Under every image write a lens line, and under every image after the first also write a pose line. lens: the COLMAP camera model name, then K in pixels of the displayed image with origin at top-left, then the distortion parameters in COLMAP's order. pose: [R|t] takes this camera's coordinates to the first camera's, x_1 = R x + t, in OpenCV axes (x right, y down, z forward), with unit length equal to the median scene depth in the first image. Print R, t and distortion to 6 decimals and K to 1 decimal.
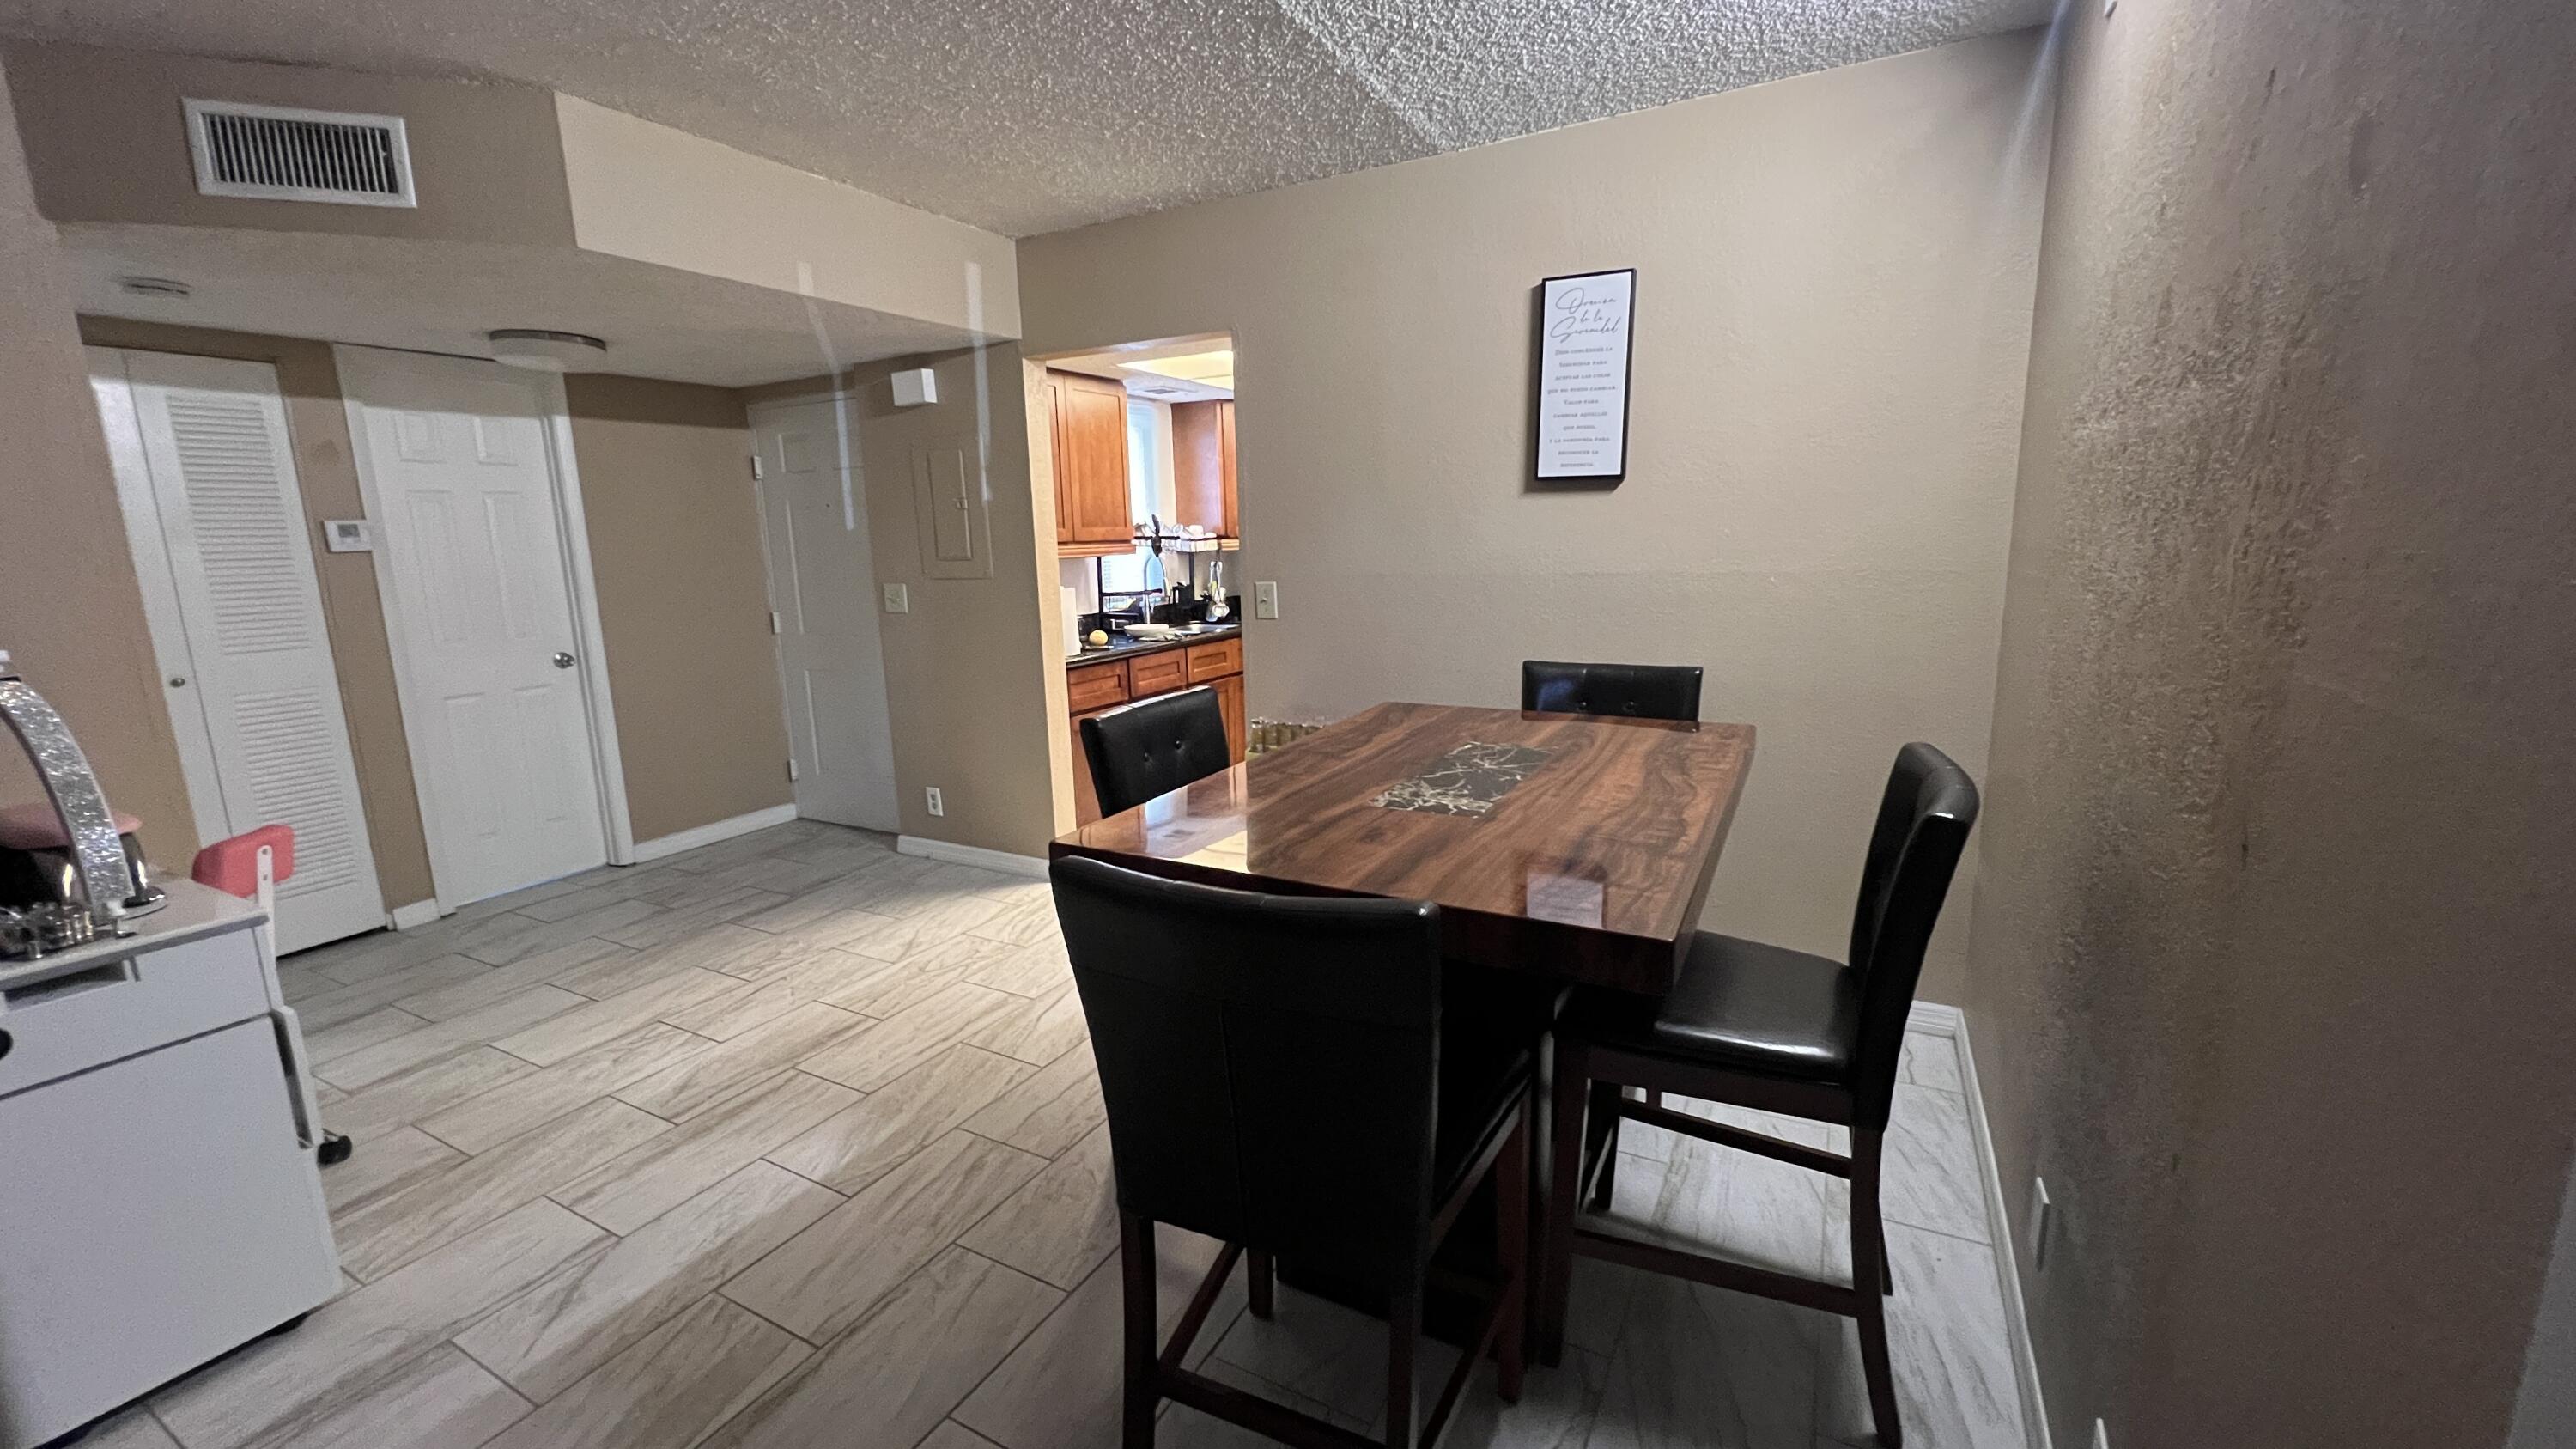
lens RADIAL K [[1030.0, 0, 1288.0], [0, 1030.0, 724.5], [0, 0, 1]] dist [0.000279, 0.000341]
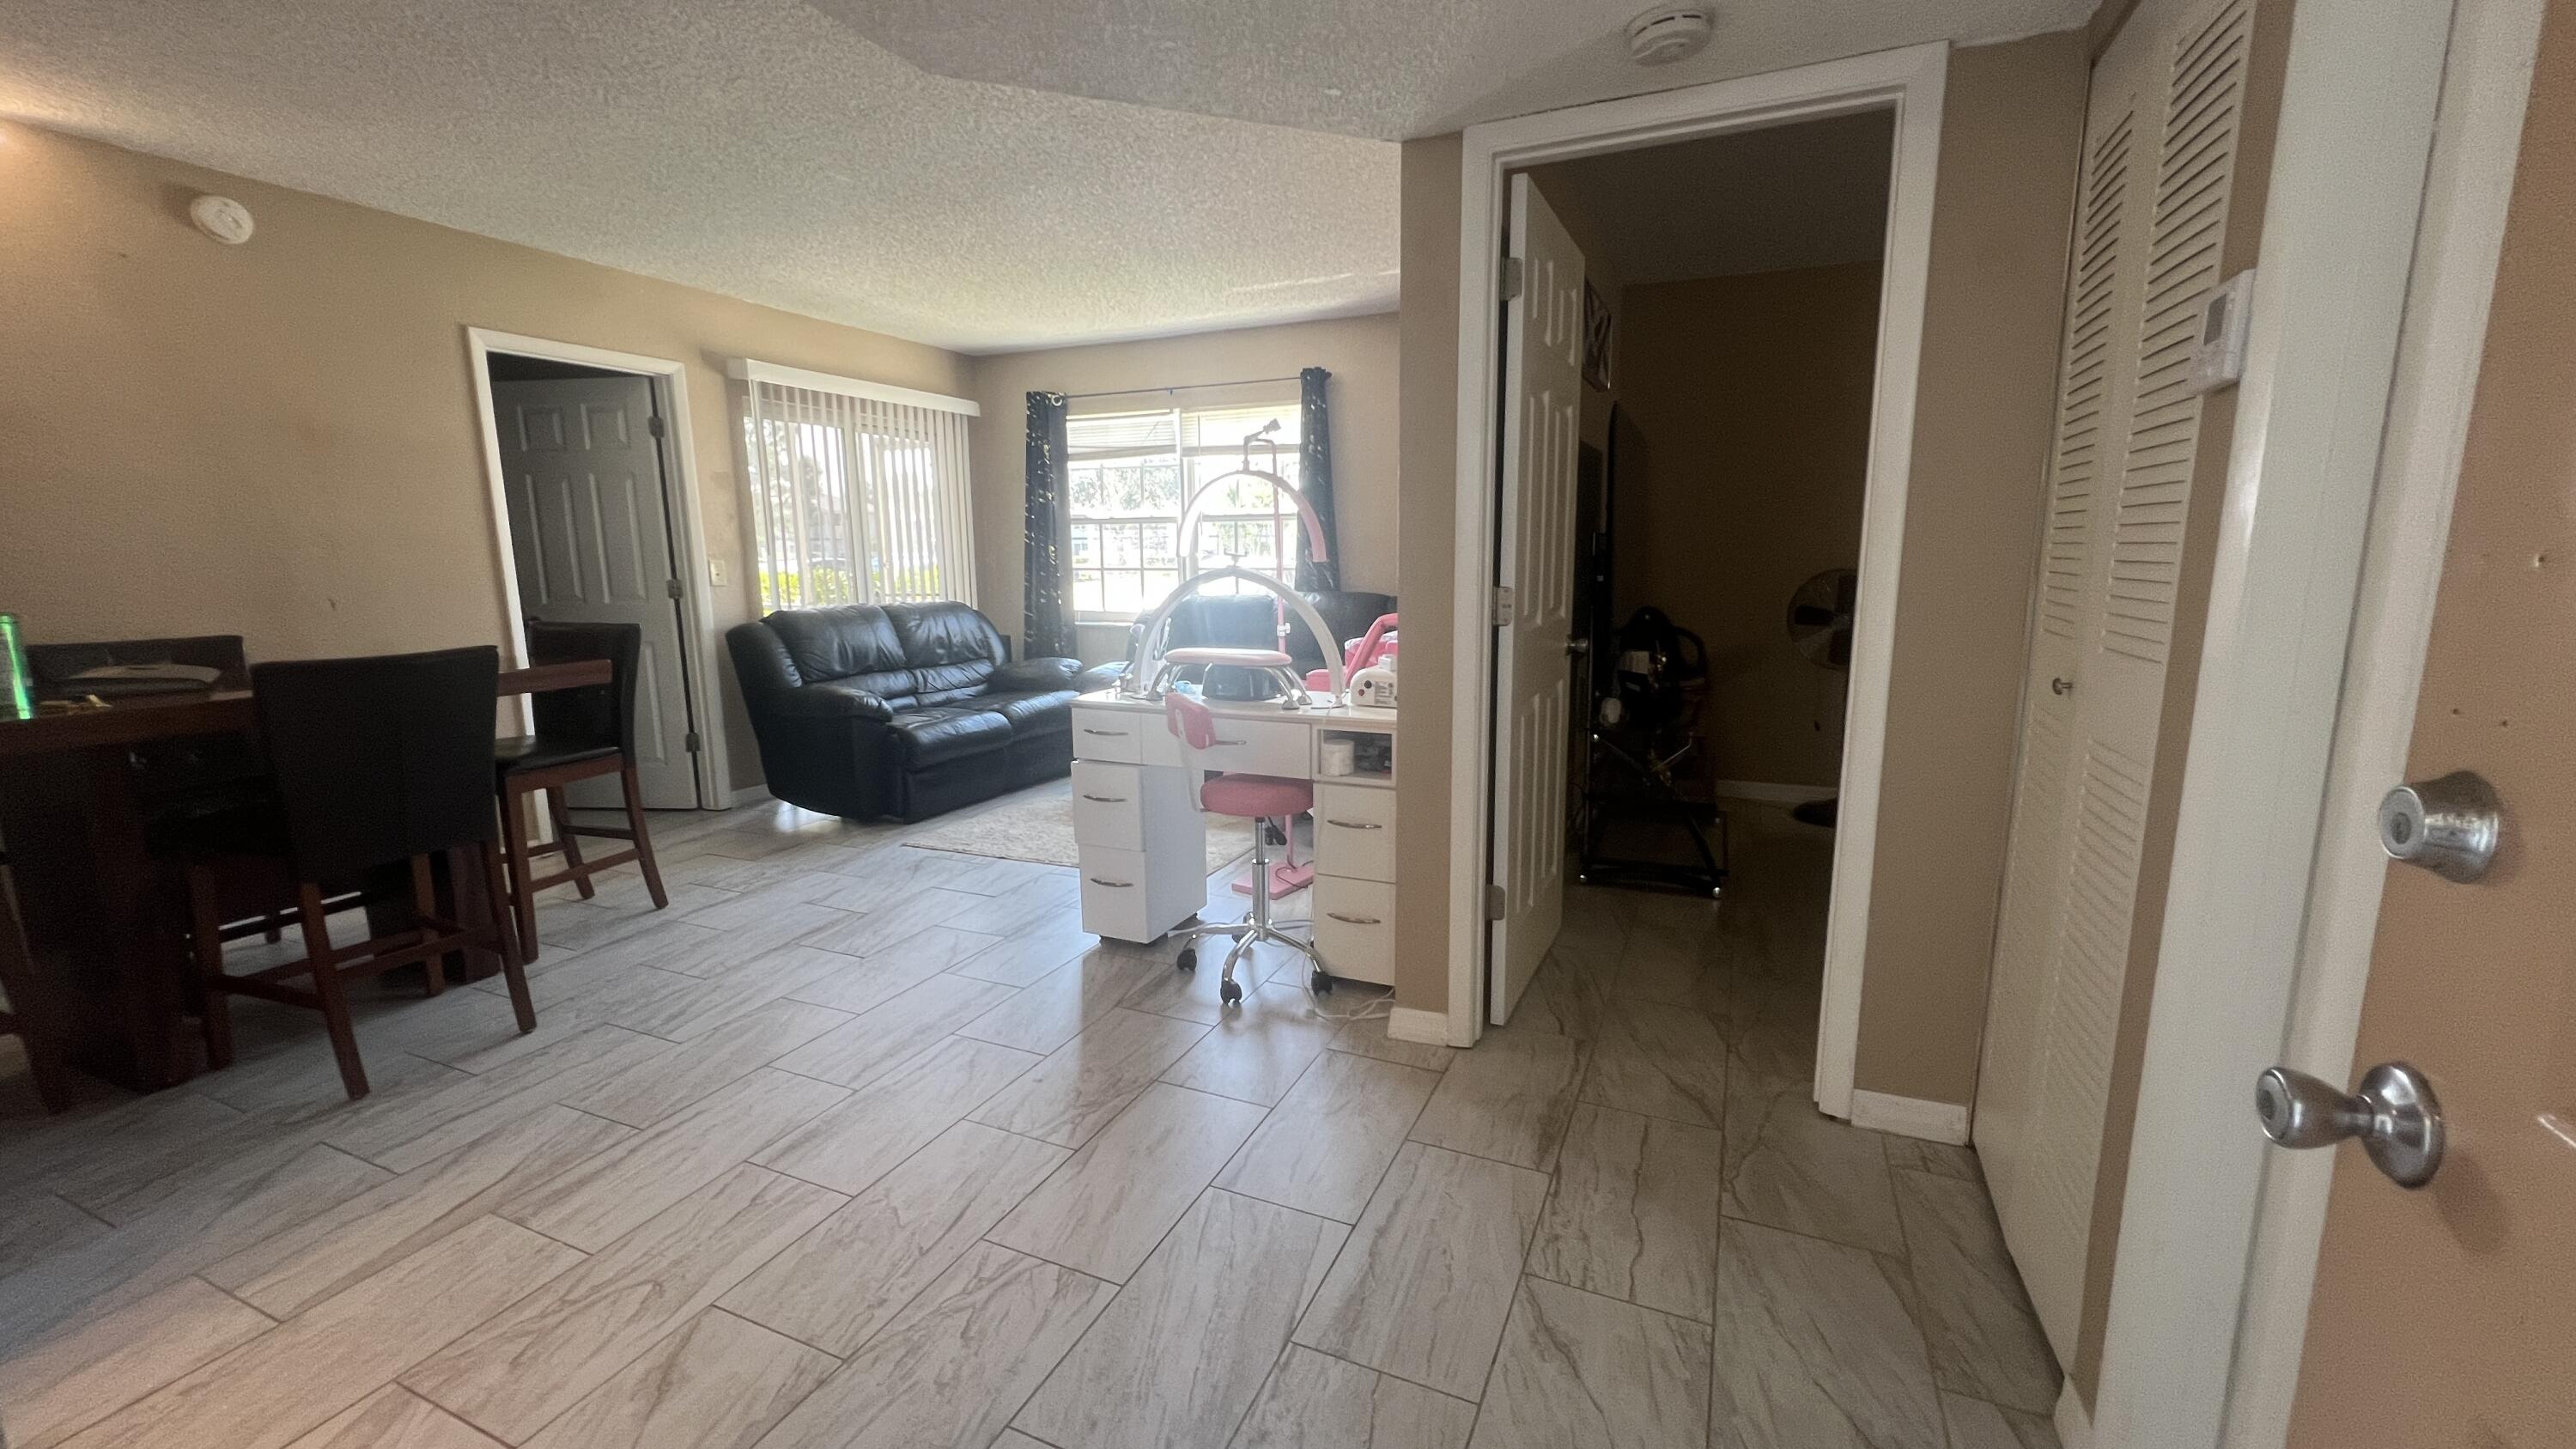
lens RADIAL K [[1030.0, 0, 1288.0], [0, 1030.0, 724.5], [0, 0, 1]] dist [0.000279, 0.000341]
pose [[-0.996141, 0.050831, -0.071546, -0.862385], [0.022847, 0.937287, 0.347809, -0.268101], [0.084739, 0.344833, -0.934831, 1.877482]]
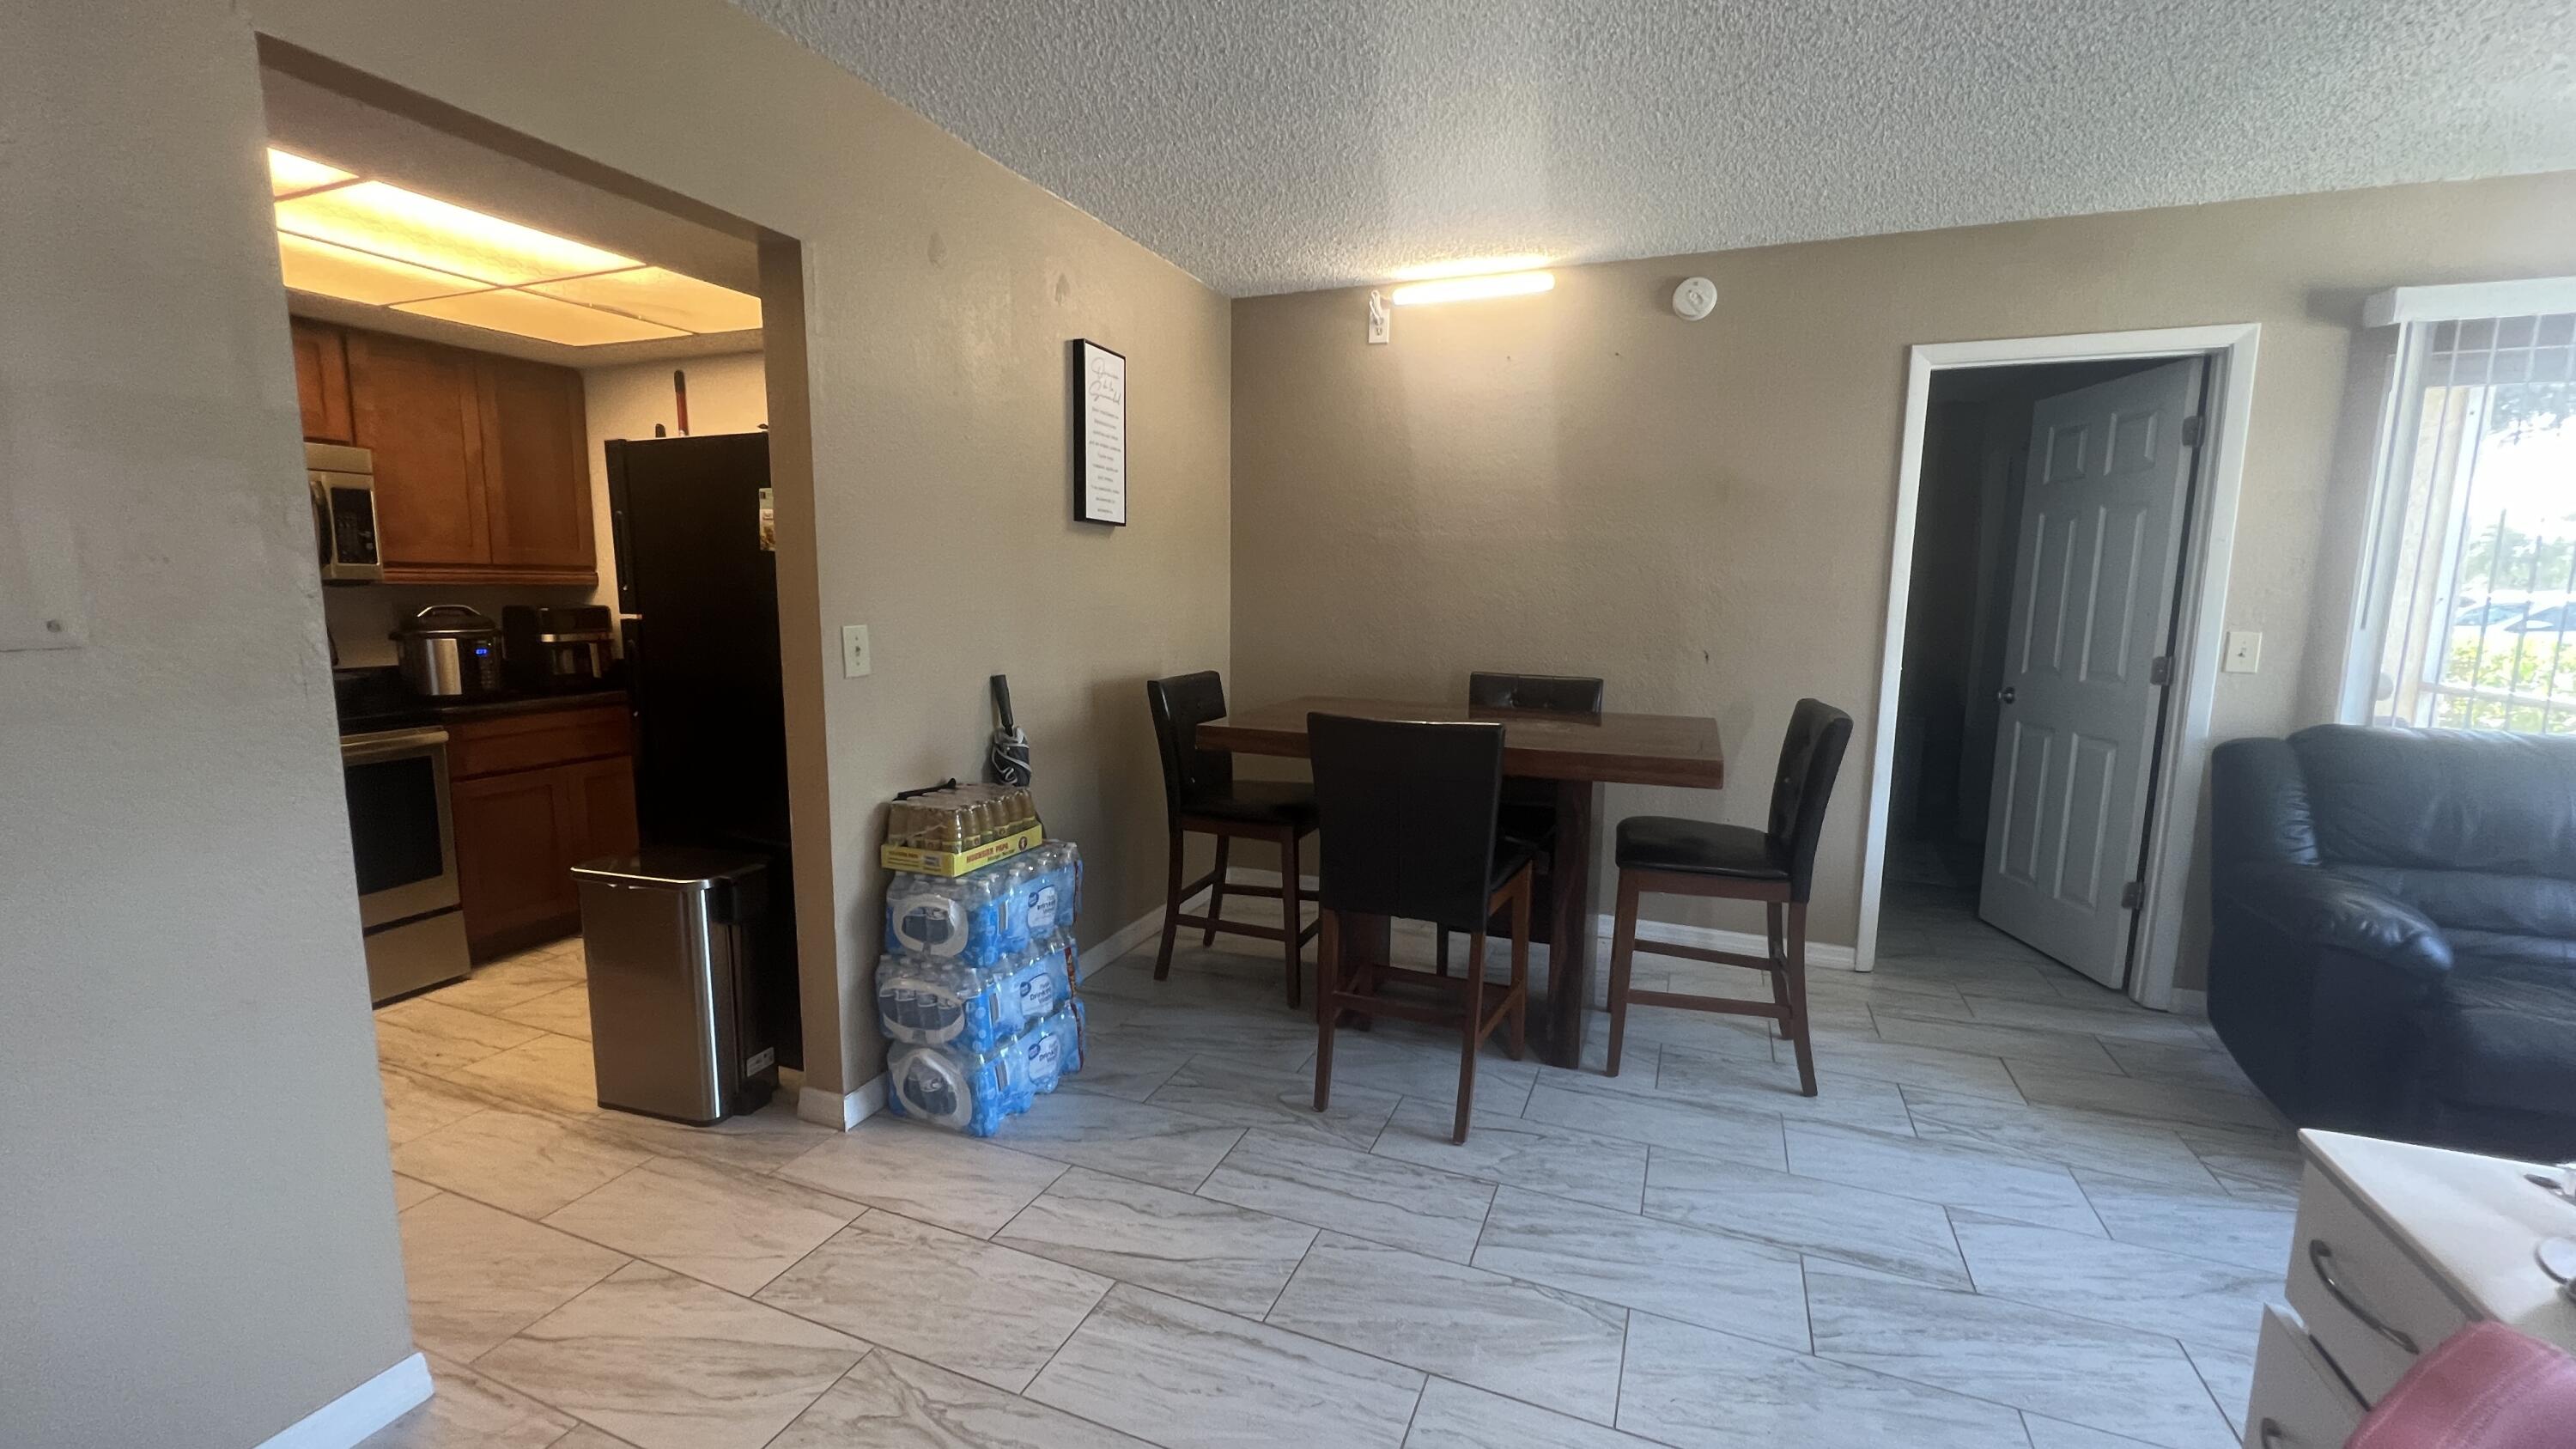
lens RADIAL K [[1030.0, 0, 1288.0], [0, 1030.0, 724.5], [0, 0, 1]] dist [0.000279, 0.000341]
pose [[-0.111040, -0.111436, 0.987549, -1.034070], [0.174156, 0.976135, 0.129730, -0.155942], [-0.978437, 0.186393, -0.088982, 1.098125]]
